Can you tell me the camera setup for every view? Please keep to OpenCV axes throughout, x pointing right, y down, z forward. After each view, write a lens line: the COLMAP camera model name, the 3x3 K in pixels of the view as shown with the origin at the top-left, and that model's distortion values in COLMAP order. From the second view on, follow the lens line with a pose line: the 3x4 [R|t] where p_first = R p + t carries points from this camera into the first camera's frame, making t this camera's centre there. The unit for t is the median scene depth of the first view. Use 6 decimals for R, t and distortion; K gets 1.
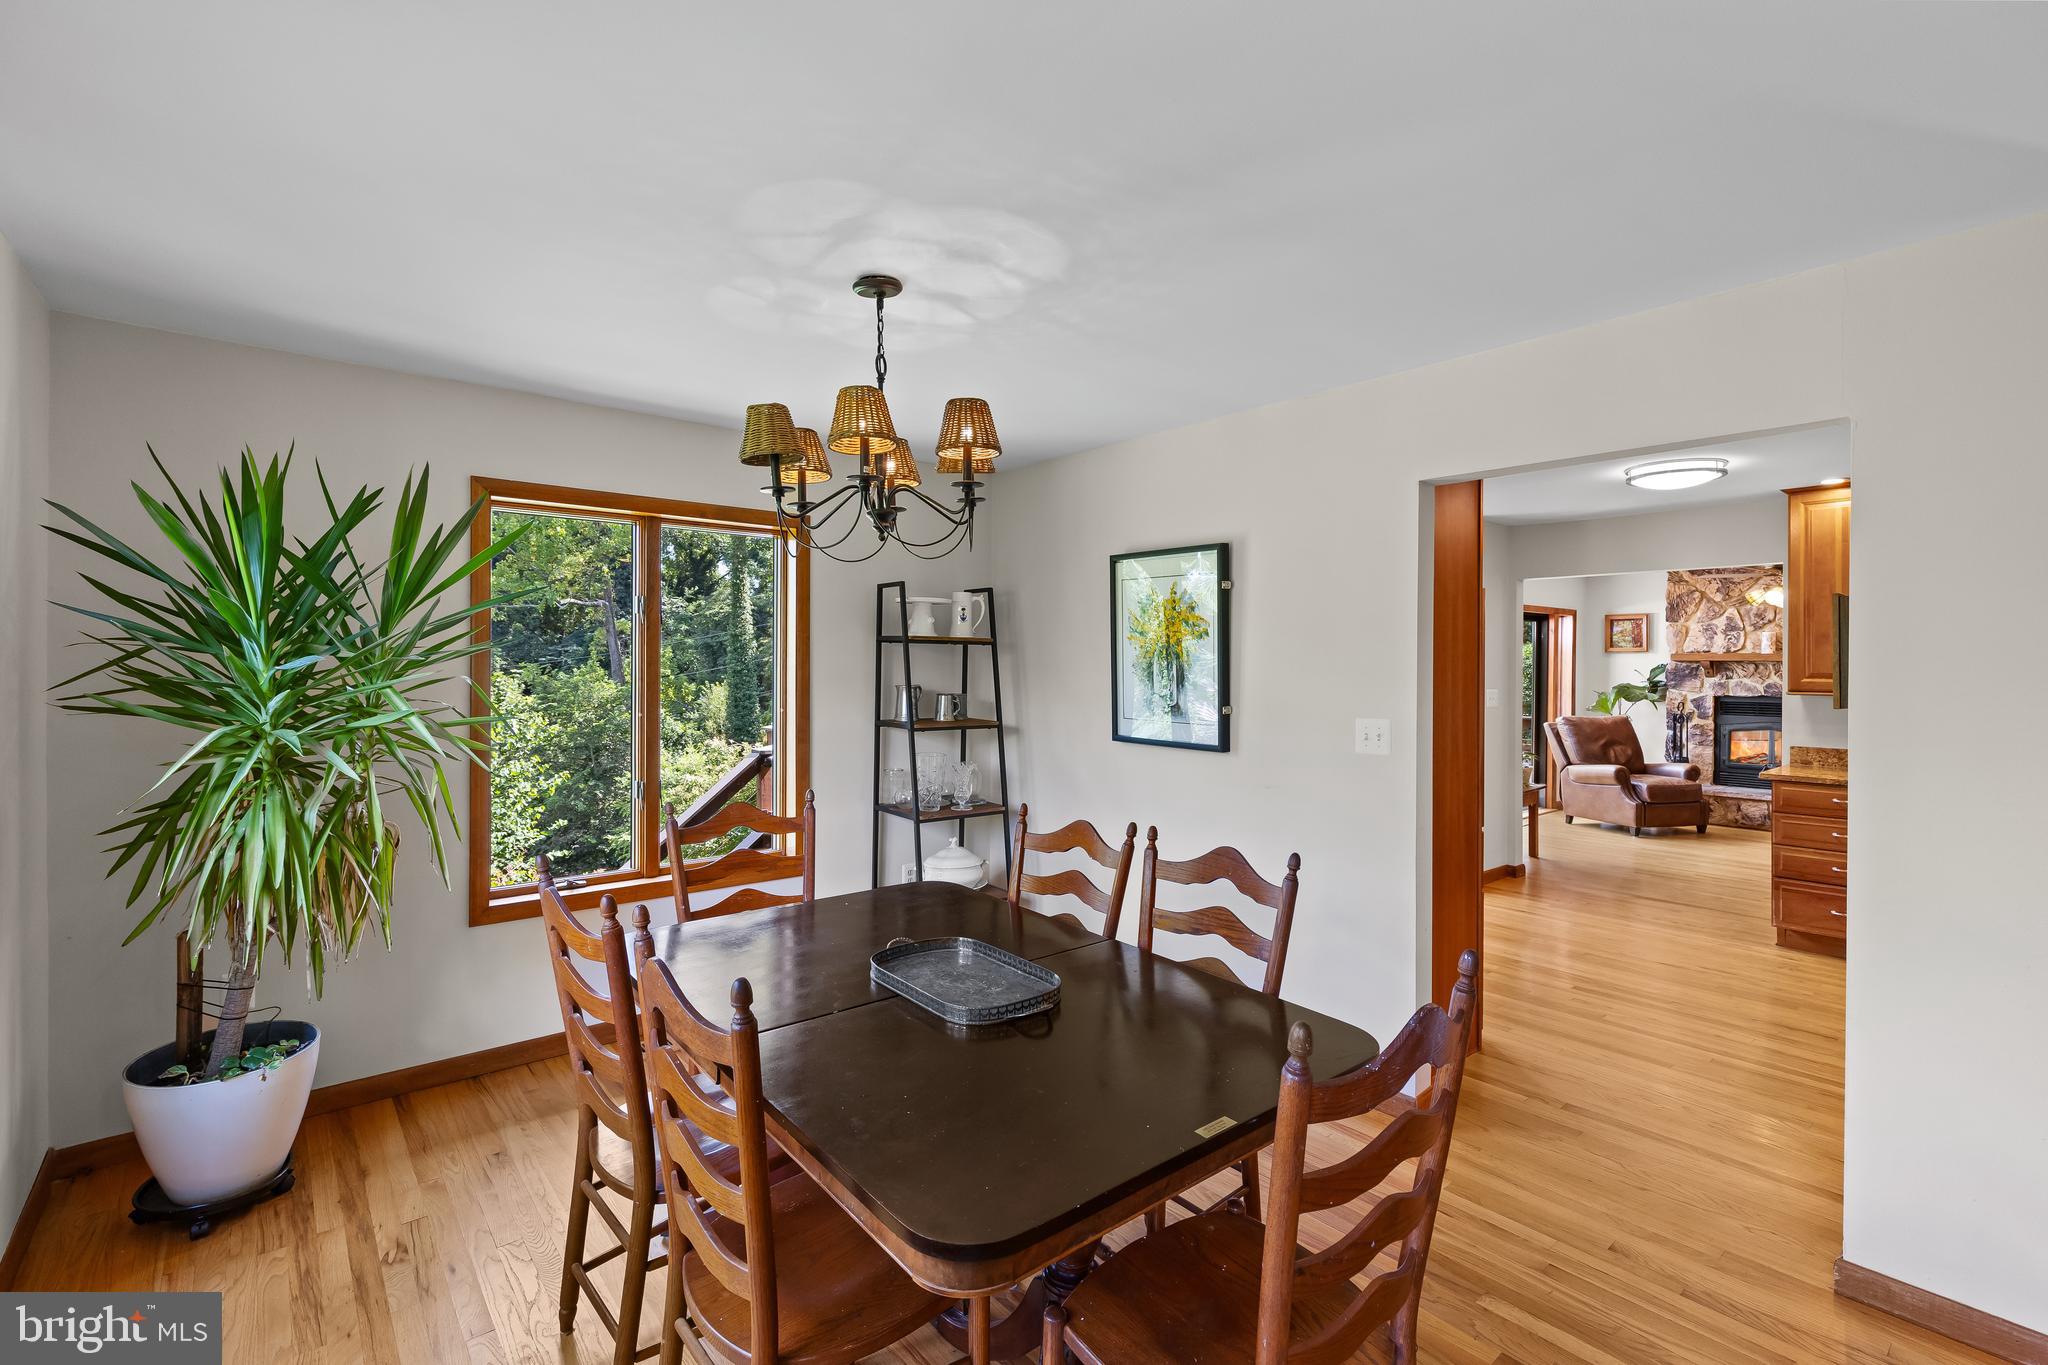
lens RADIAL K [[923.5, 0, 1023.5], [0, 923.5, 669.8], [0, 0, 1]] dist [0.004321, -0.000501]
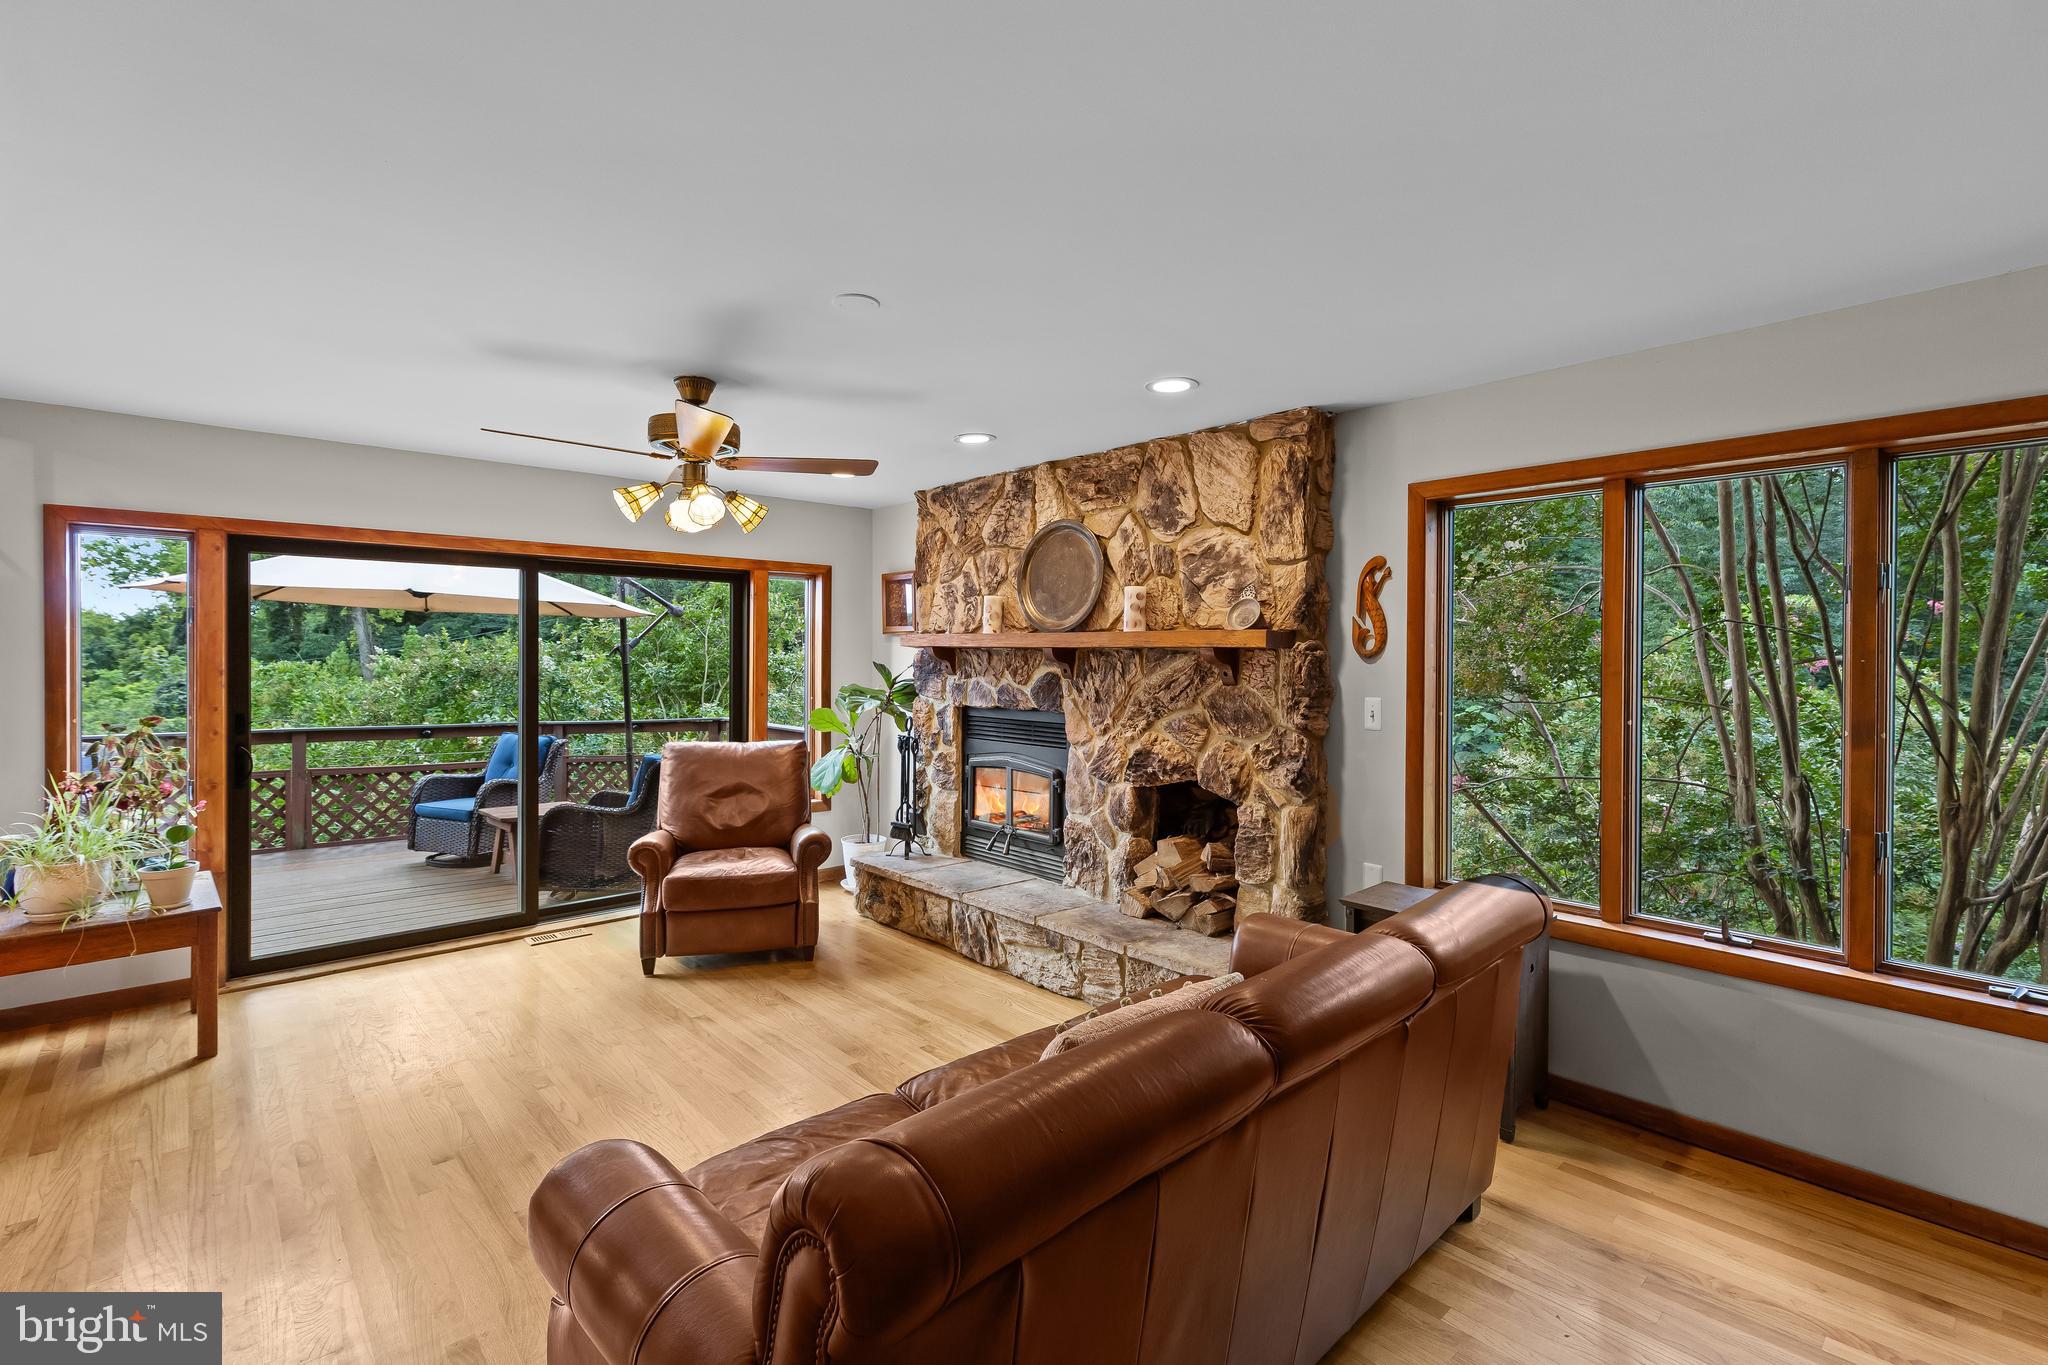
lens RADIAL K [[923.5, 0, 1026.7], [0, 923.5, 652.8], [0, 0, 1]] dist [0.004321, -0.000501]
pose [[0.998285, -0.000953, 0.058537, 0.764496], [0.001338, 0.999978, -0.006541, -0.002080], [-0.058529, 0.006608, 0.998264, 0.412141]]
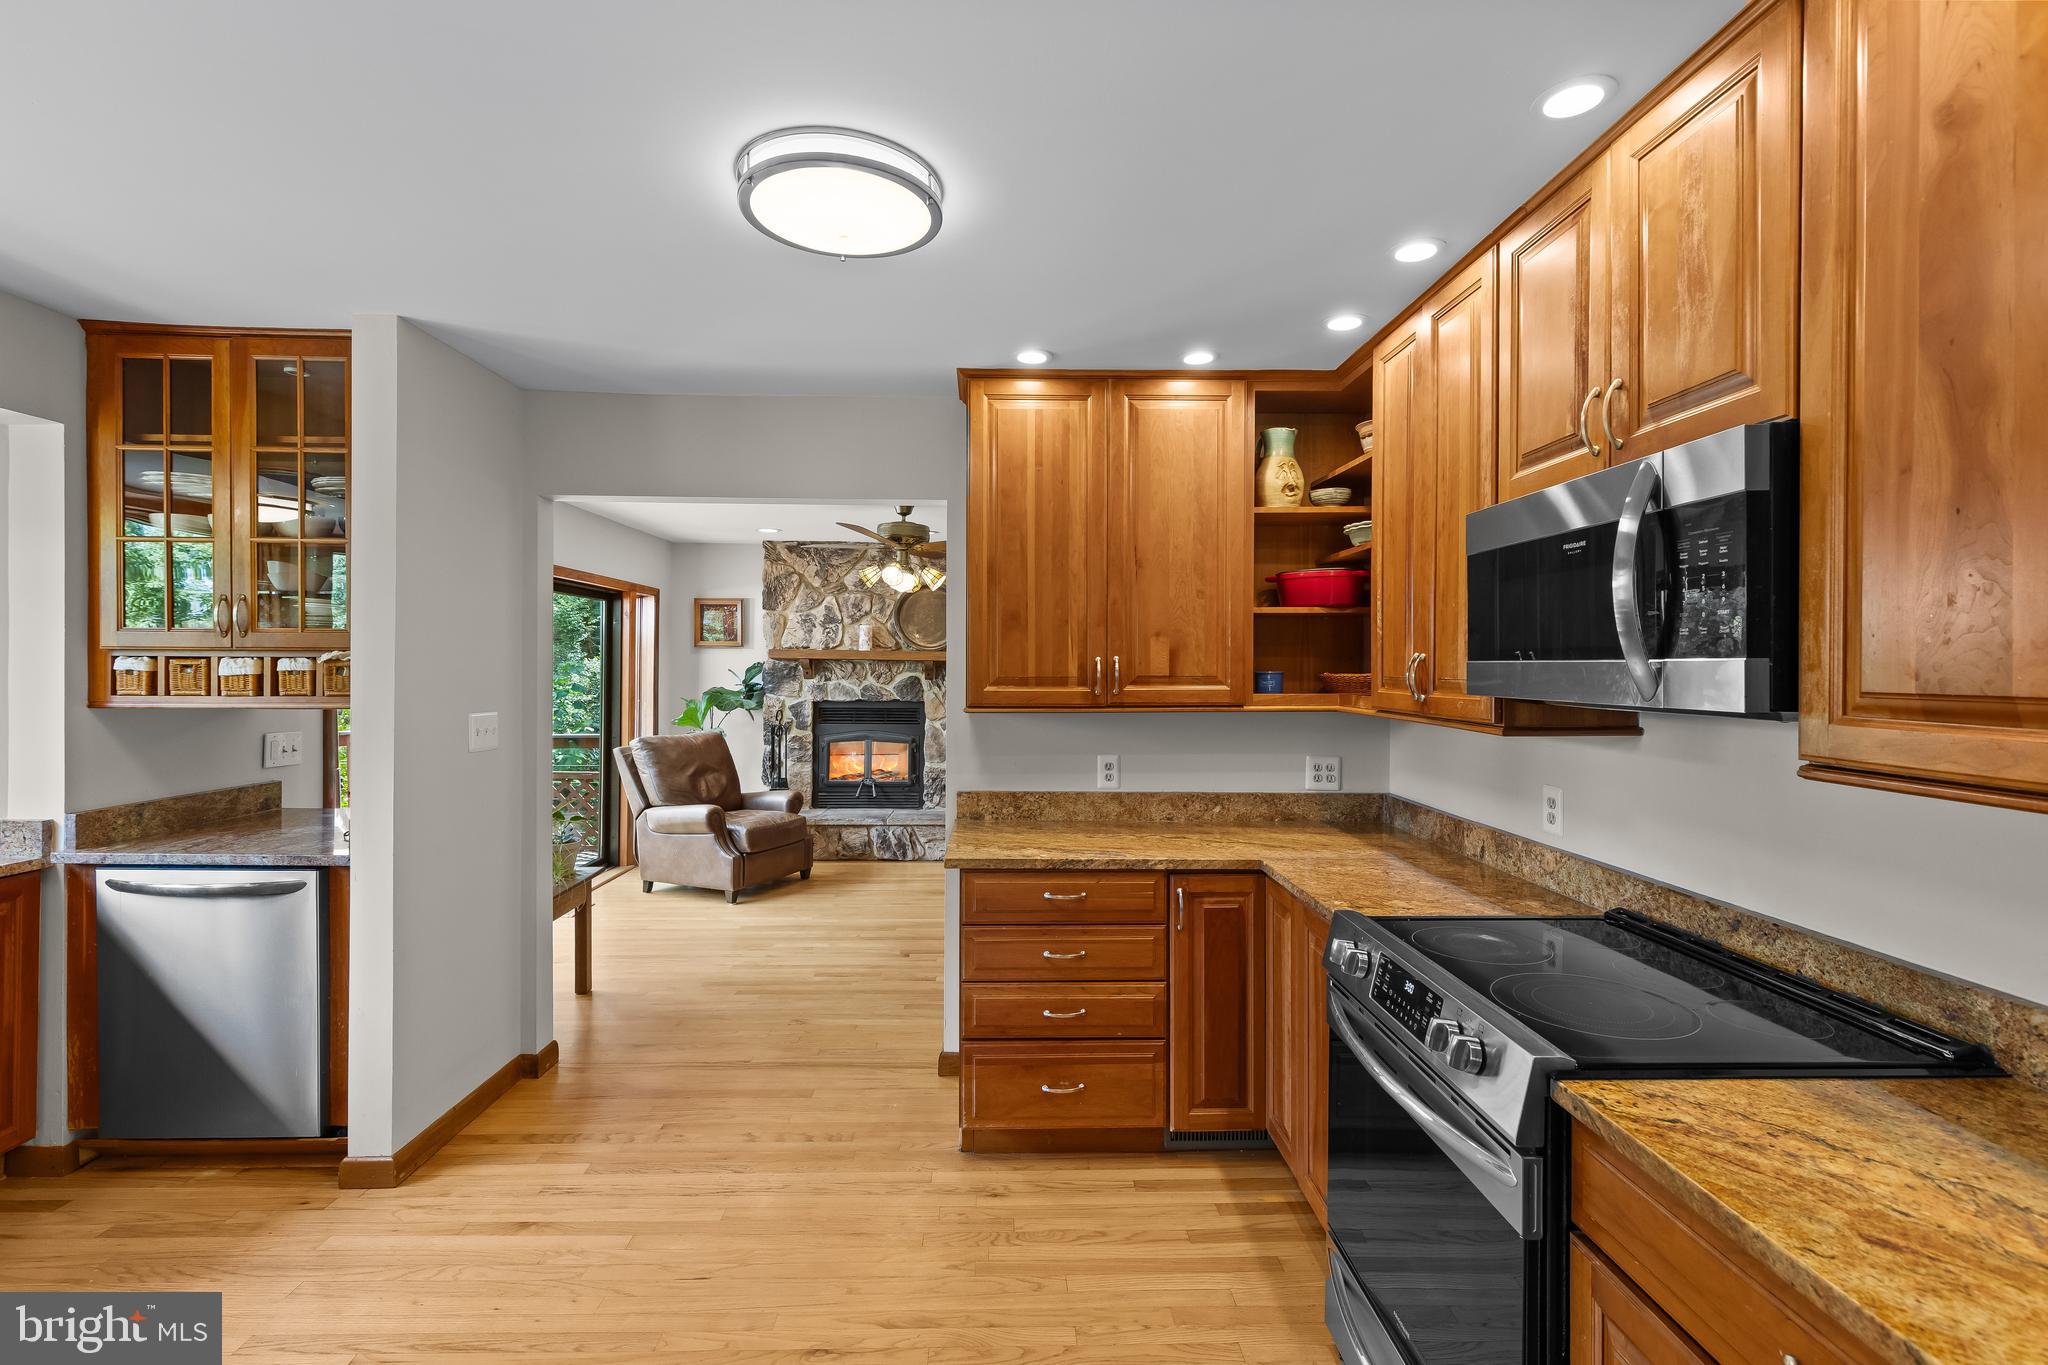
lens RADIAL K [[923.5, 0, 1025.0], [0, 923.5, 667.9], [0, 0, 1]] dist [0.004321, -0.000501]
pose [[0.618409, -0.000990, 0.785856, 0.217334], [0.001903, 0.999998, -0.000238, -0.001015], [-0.785854, 0.001642, 0.618410, 0.344349]]
